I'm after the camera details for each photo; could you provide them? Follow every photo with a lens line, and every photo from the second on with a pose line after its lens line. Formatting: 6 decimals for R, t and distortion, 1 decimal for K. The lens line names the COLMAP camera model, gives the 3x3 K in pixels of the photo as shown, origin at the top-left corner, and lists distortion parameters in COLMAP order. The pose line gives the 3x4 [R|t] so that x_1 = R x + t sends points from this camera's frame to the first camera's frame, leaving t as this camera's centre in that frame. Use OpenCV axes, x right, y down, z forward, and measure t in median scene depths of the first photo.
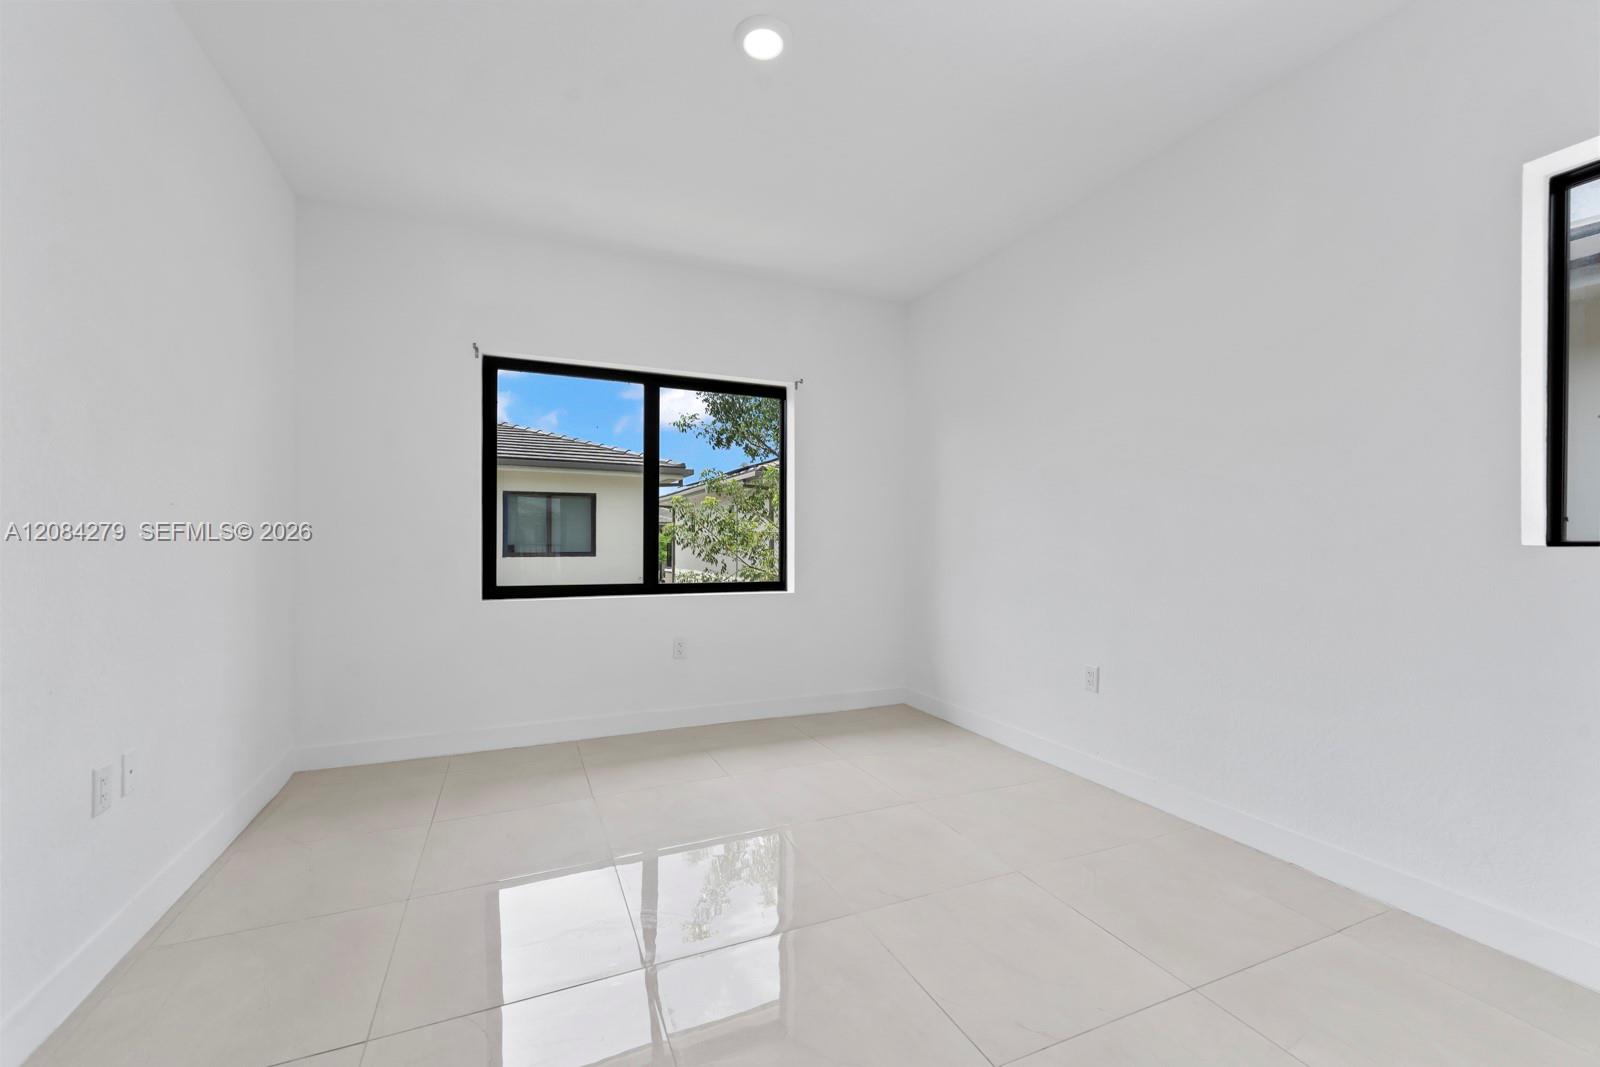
lens RADIAL K [[646.5, 0, 794.6], [0, 646.5, 542.9], [0, 0, 1]] dist [-0.000330, -0.000728]
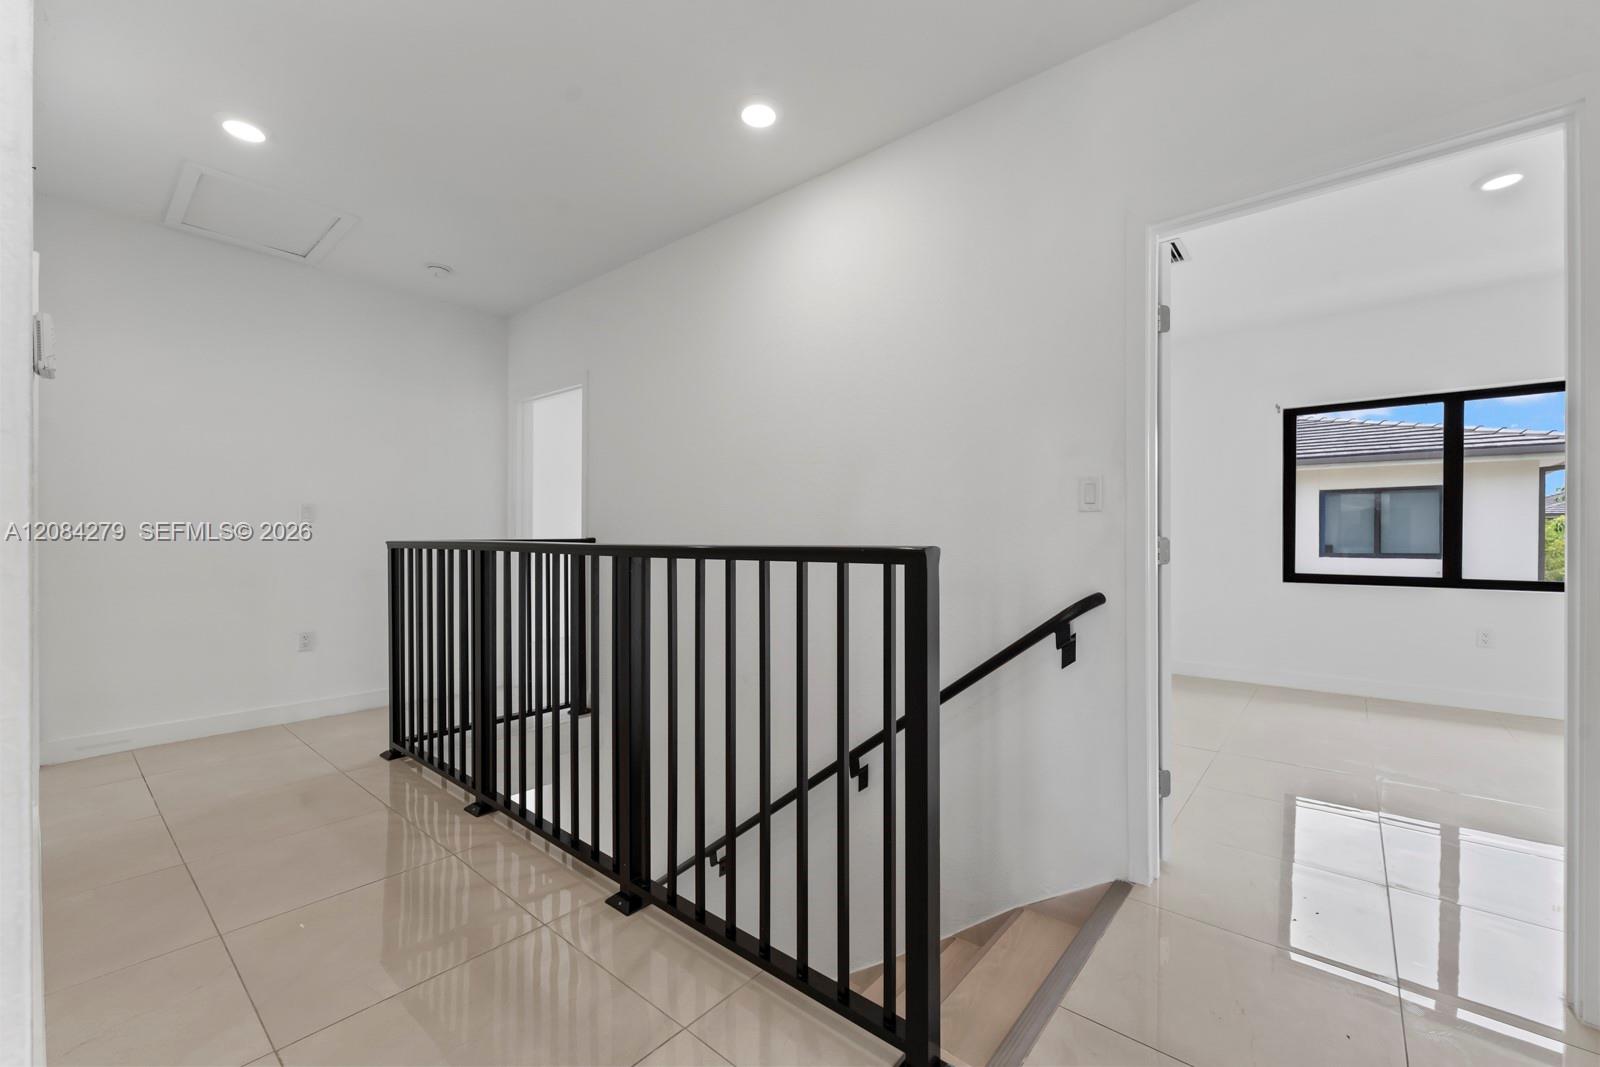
lens RADIAL K [[646.5, 0, 794.6], [0, 646.5, 542.9], [0, 0, 1]] dist [-0.000330, -0.000728]
pose [[0.441254, 0.007287, -0.897353, 0.279511], [-0.006810, 0.999965, 0.004771, 0.004307], [0.897357, 0.004006, 0.441288, -0.517750]]
